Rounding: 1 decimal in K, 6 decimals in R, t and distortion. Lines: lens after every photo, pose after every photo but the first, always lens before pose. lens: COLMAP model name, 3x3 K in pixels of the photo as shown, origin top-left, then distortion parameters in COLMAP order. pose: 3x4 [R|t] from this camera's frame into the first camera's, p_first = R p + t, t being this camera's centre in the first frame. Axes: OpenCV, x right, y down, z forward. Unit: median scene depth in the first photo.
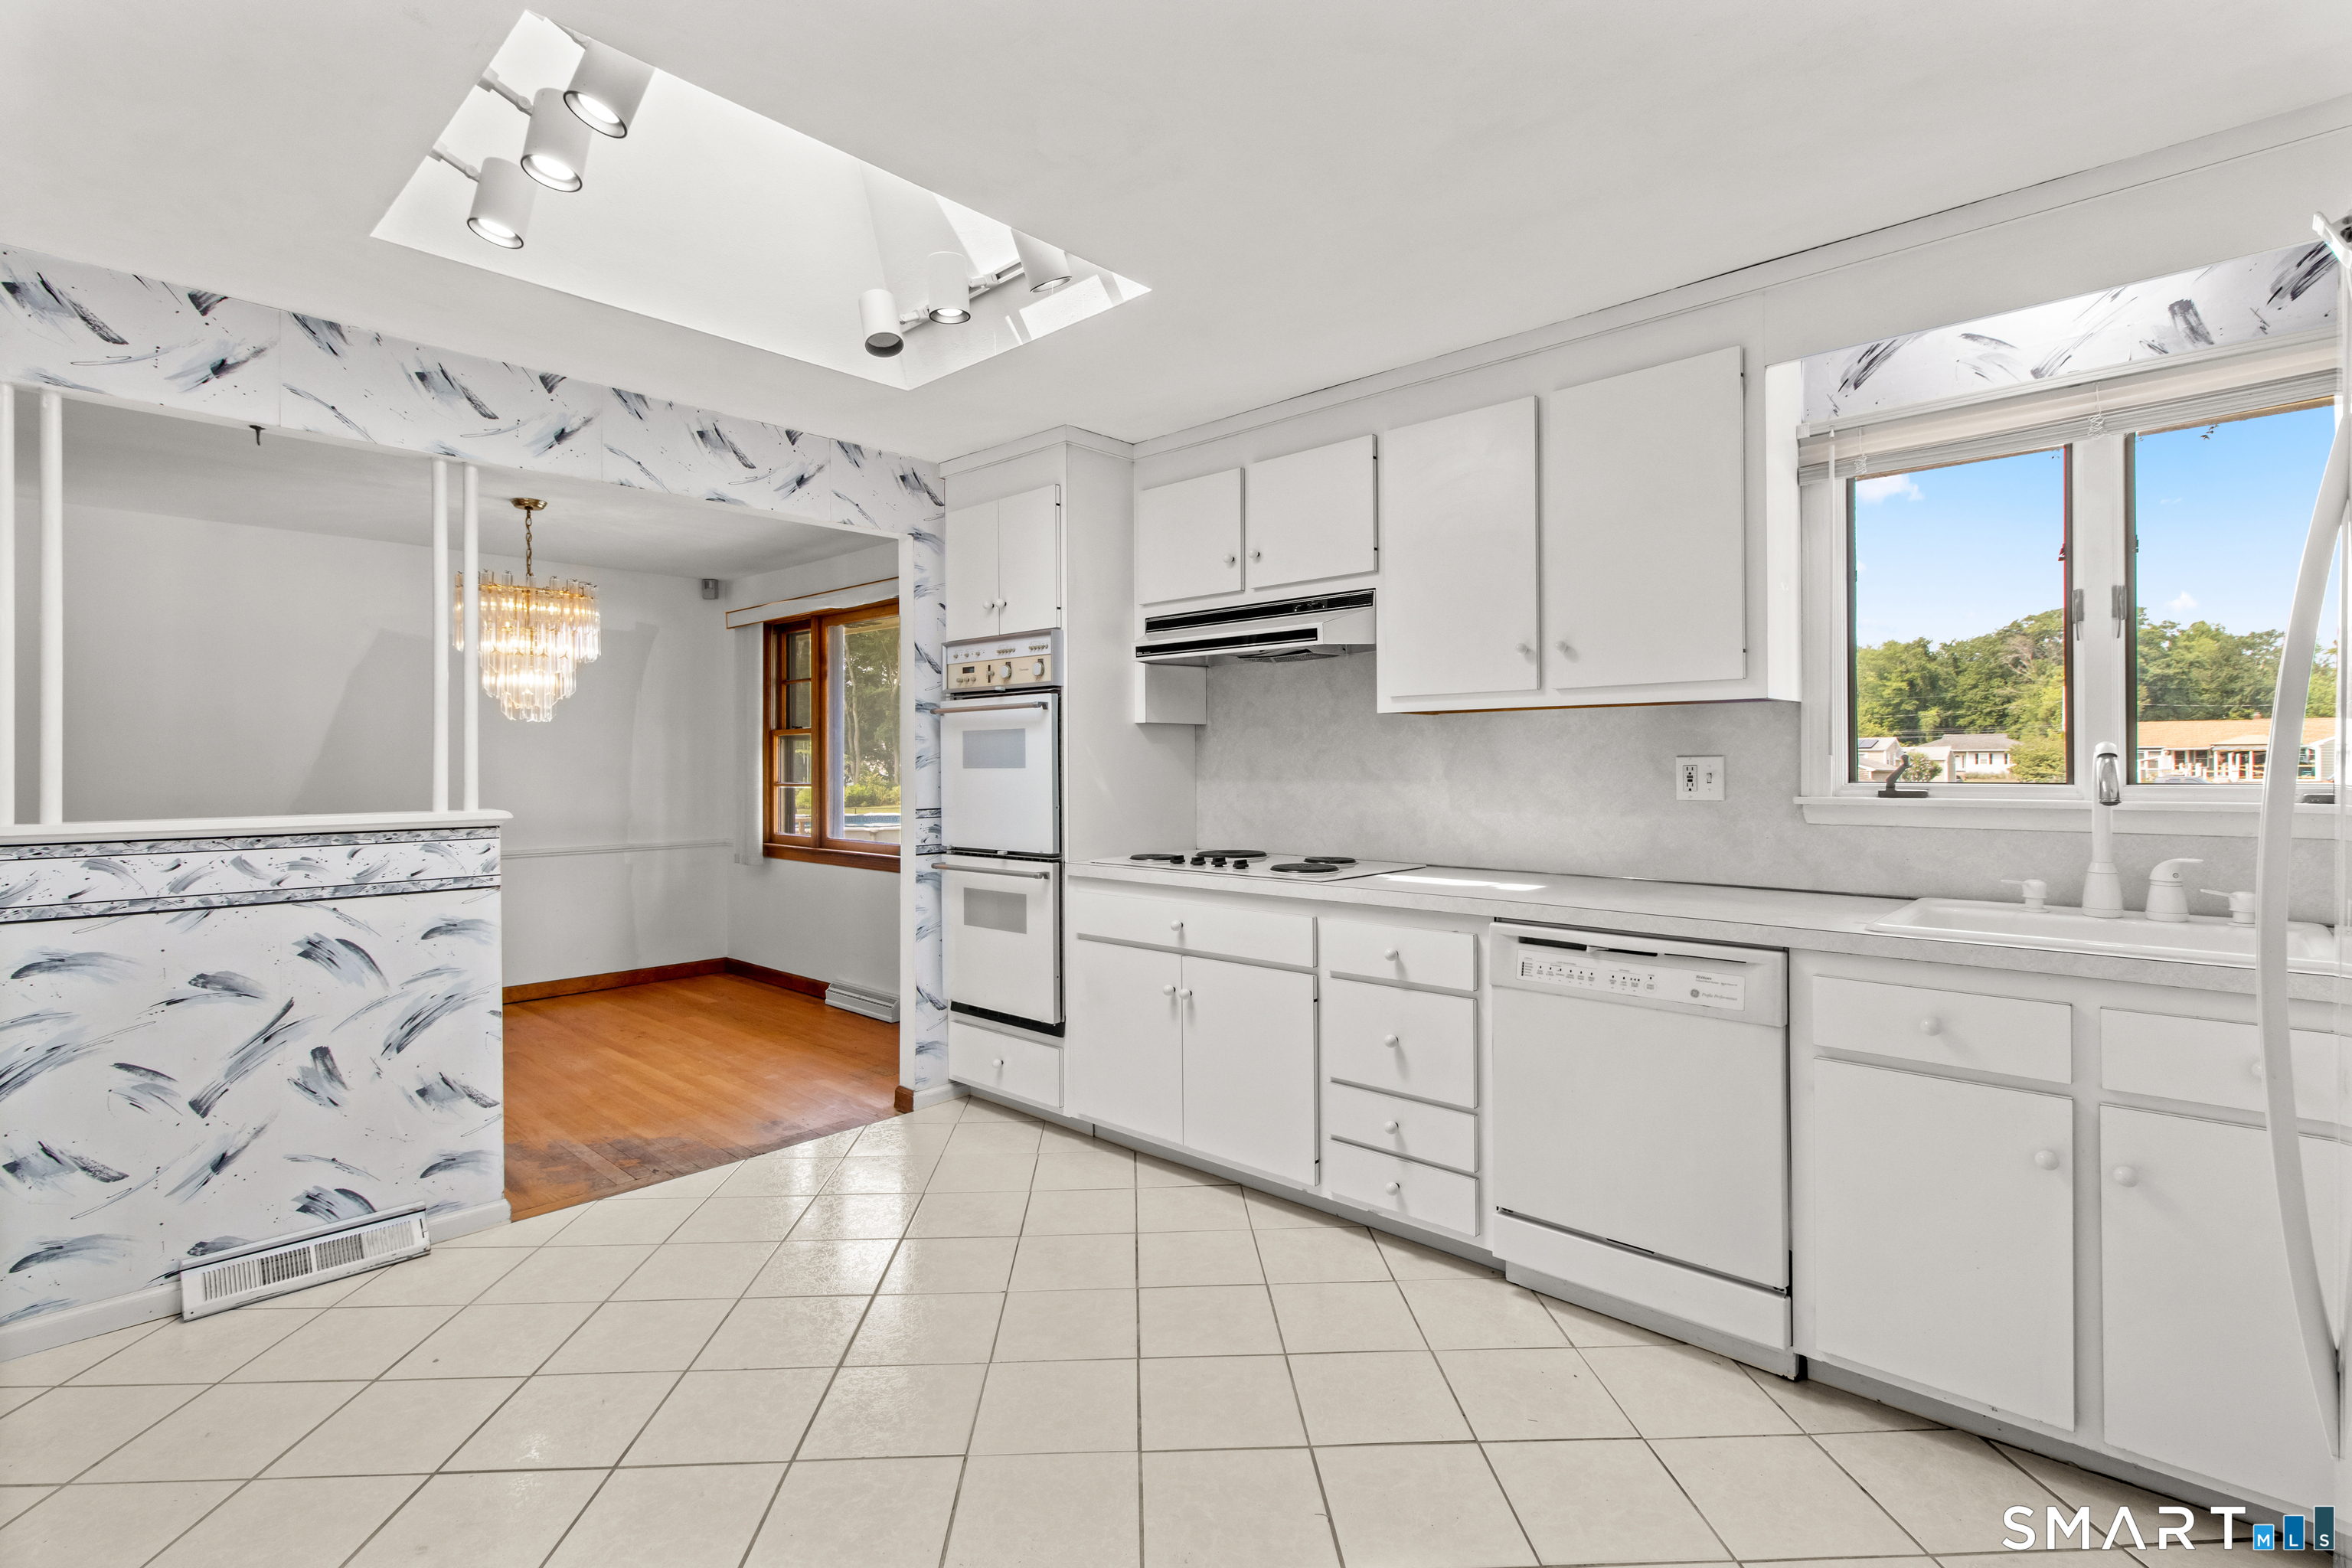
lens RADIAL K [[1100.8, 0, 1171.4], [0, 1100.8, 760.6], [0, 0, 1]] dist [0.004096, -0.001945]
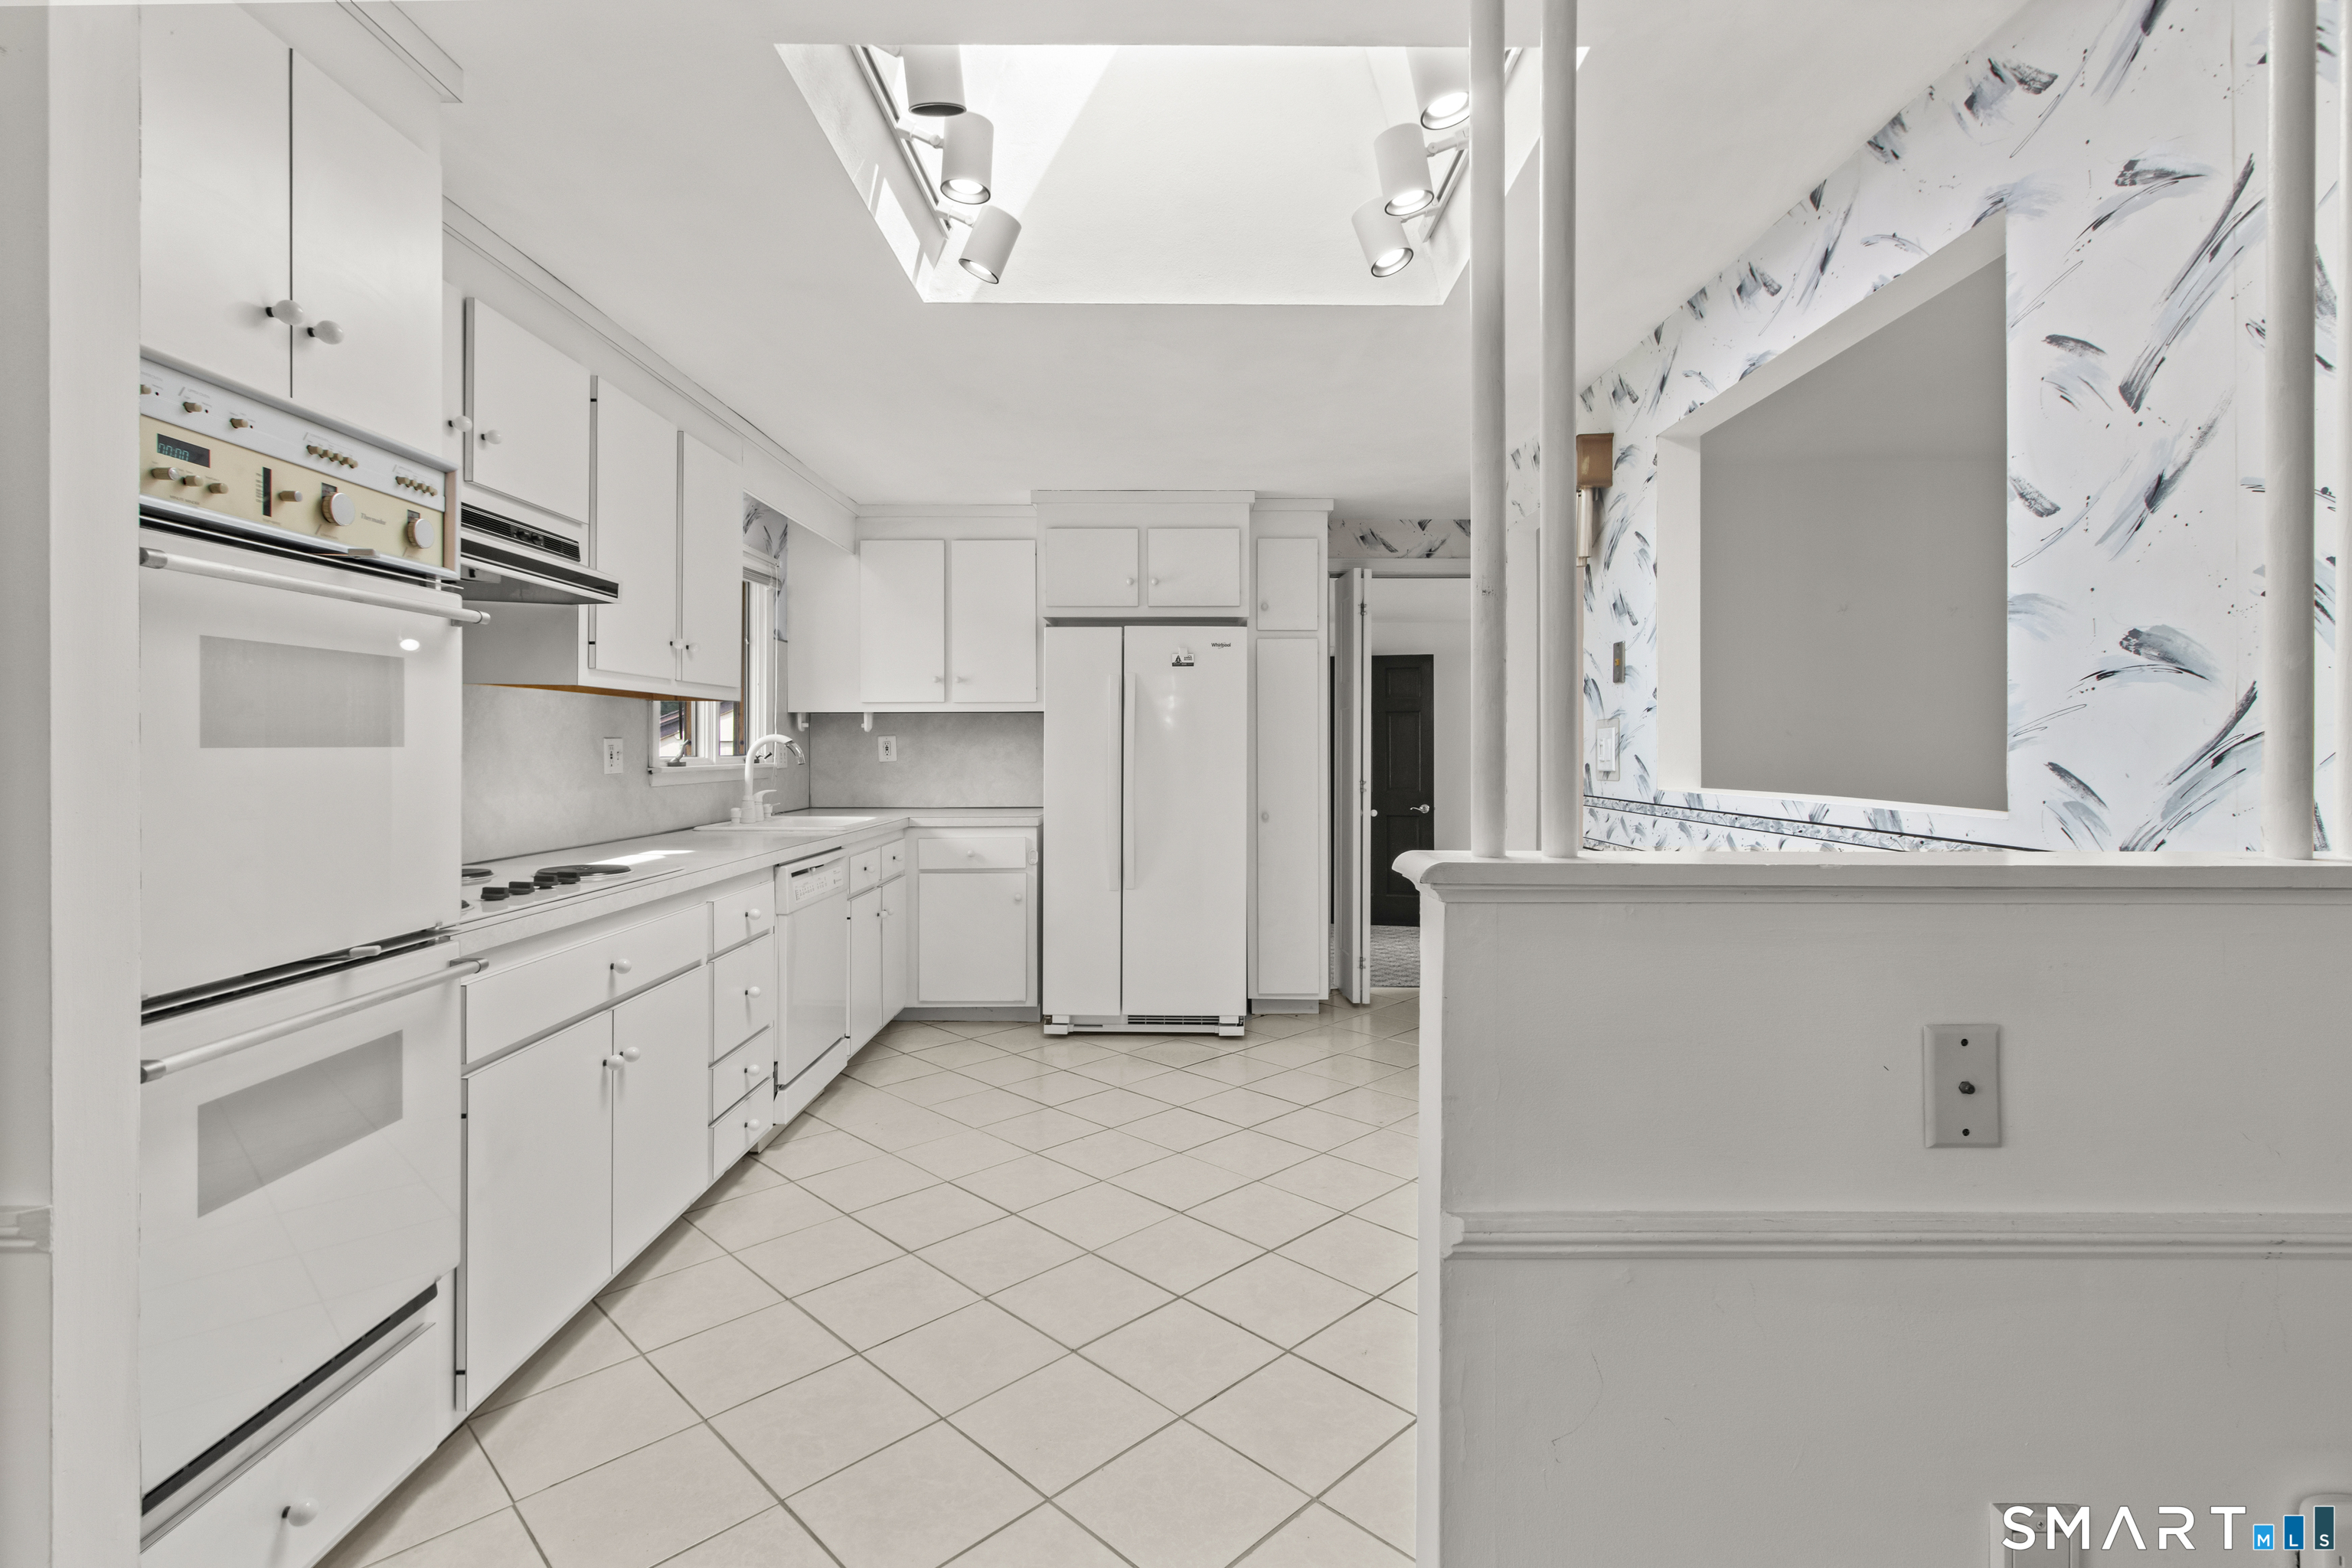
lens RADIAL K [[1100.8, 0, 1177.9], [0, 1100.8, 744.3], [0, 0, 1]] dist [0.004096, -0.001945]
pose [[-0.679660, 0.004380, 0.733514, -0.684218], [-0.000741, 0.999978, -0.006658, 0.008724], [-0.733527, -0.005069, -0.679641, 1.088832]]
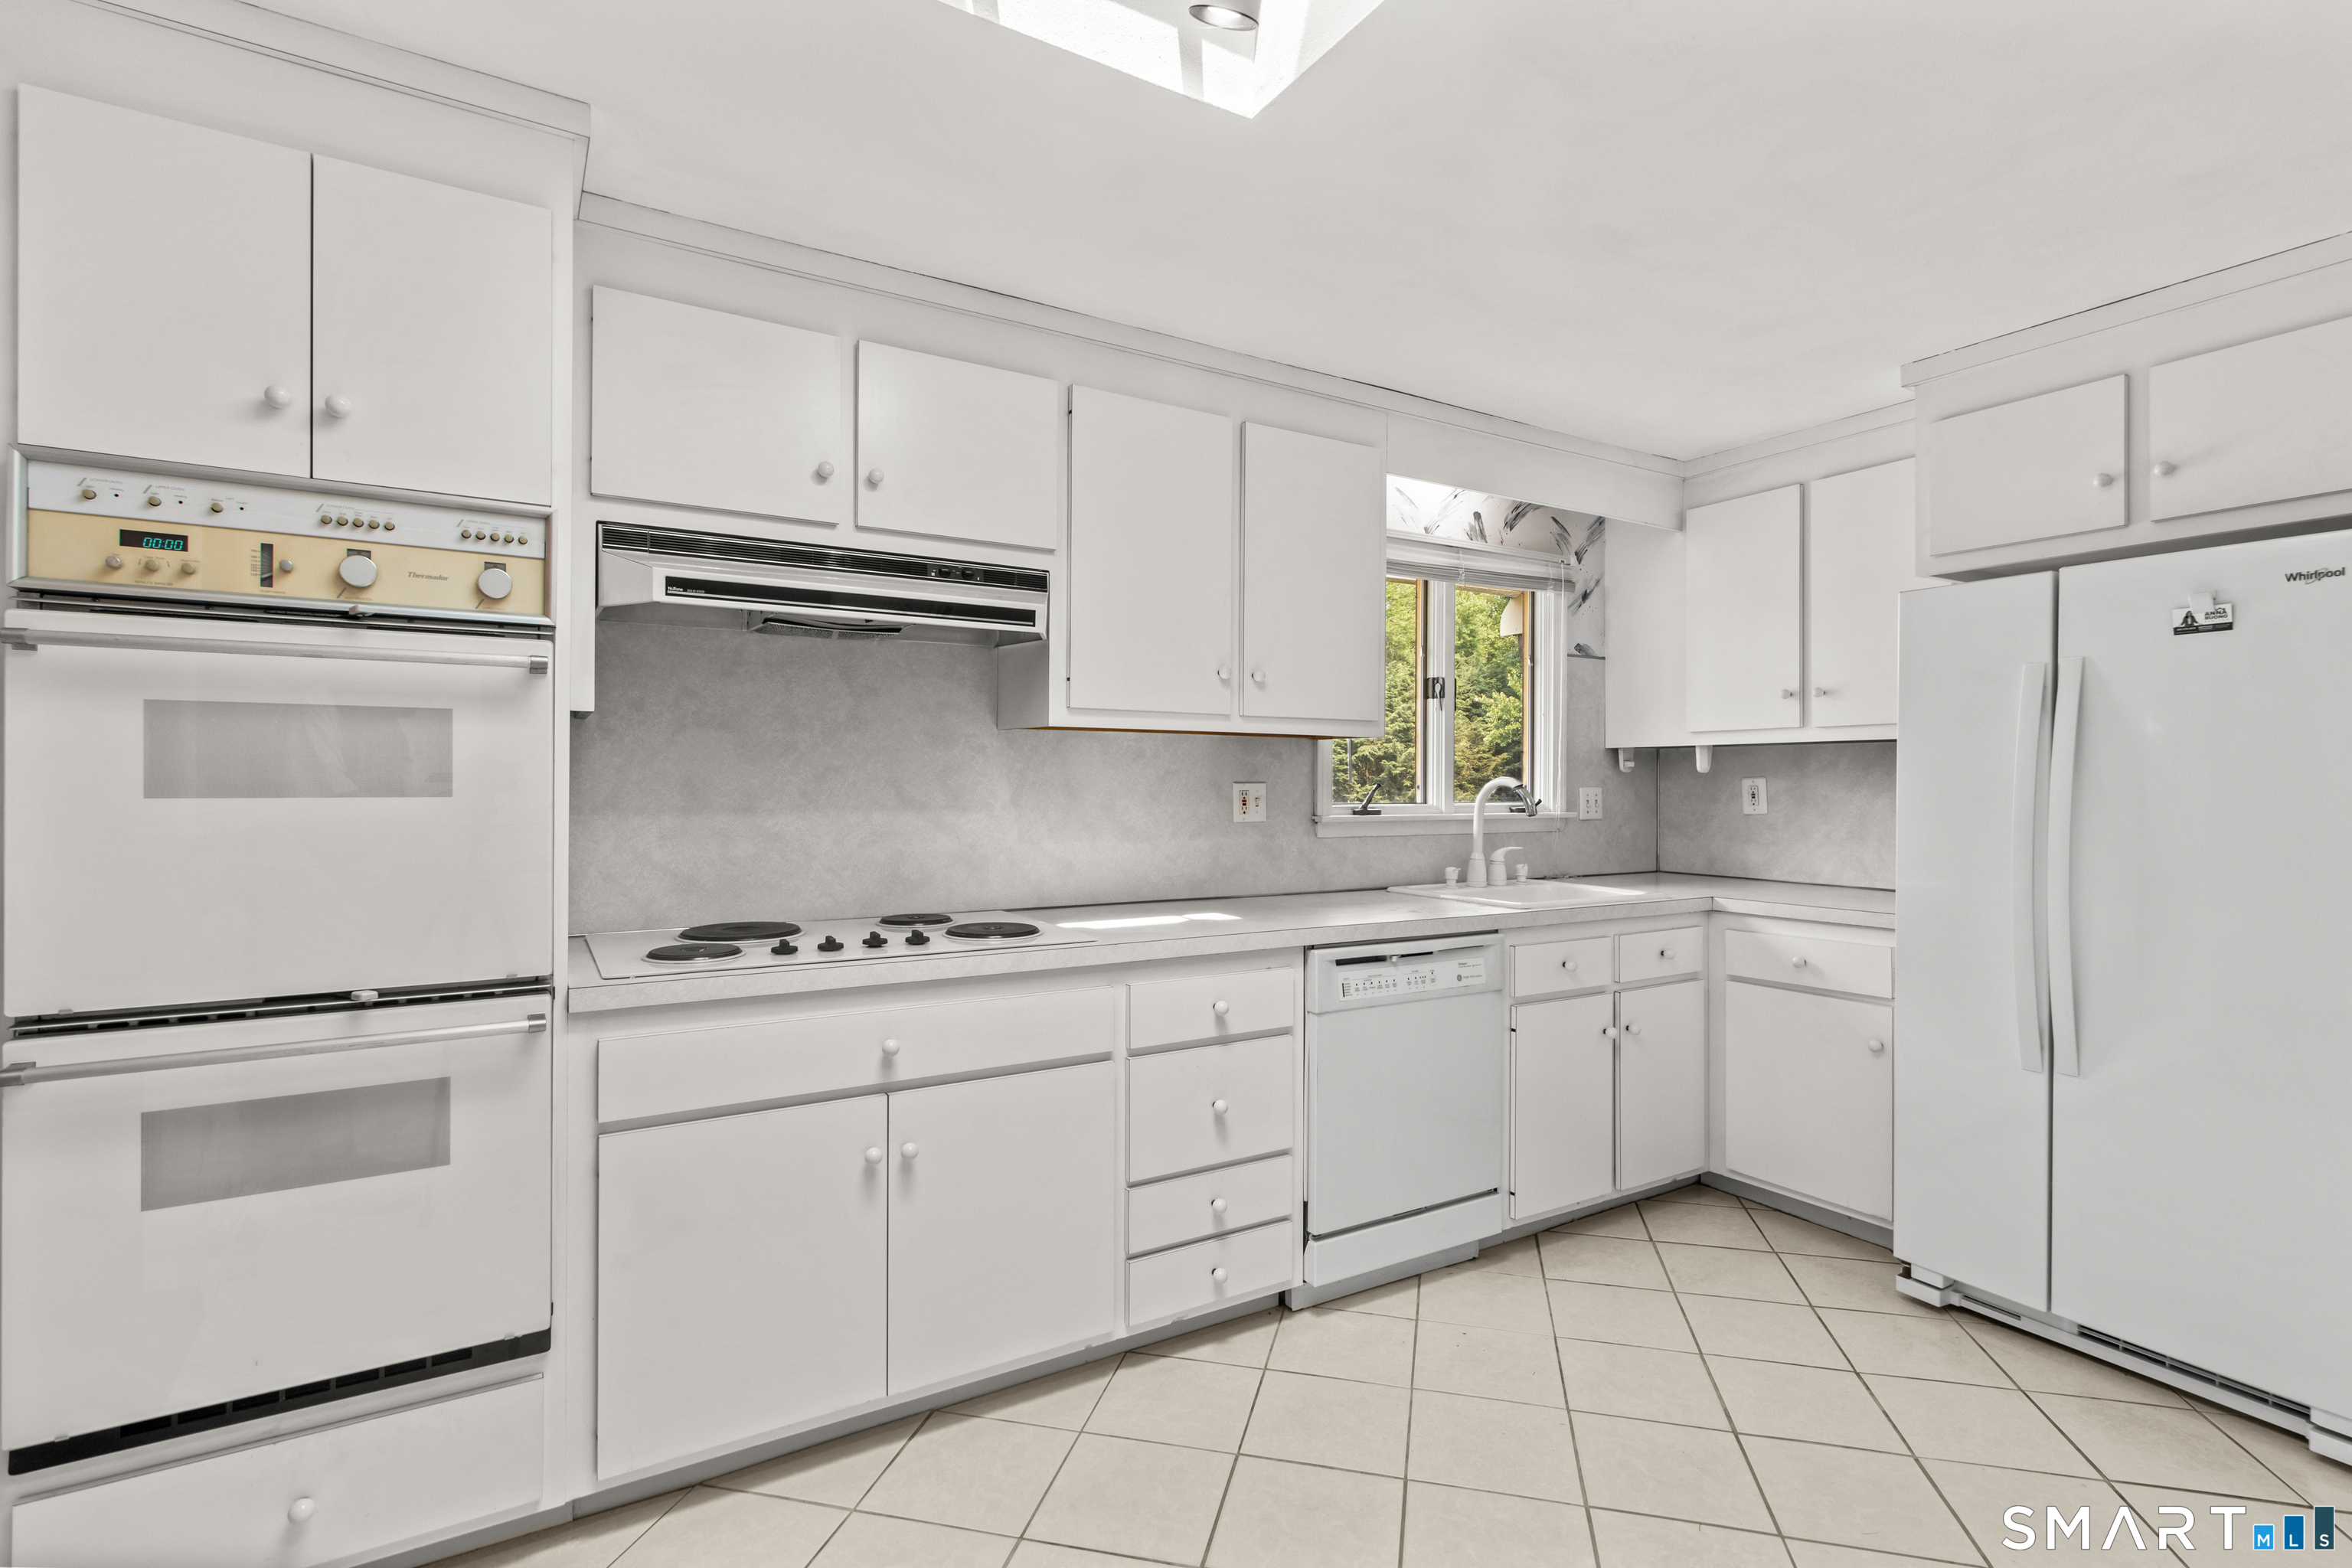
lens RADIAL K [[1100.8, 0, 1191.3], [0, 1100.8, 776.7], [0, 0, 1]] dist [0.004096, -0.001945]
pose [[0.273162, 0.009523, 0.961921, -0.491260], [-0.009197, 0.999931, -0.007288, -0.001032], [-0.961924, -0.006856, 0.273231, 0.592601]]
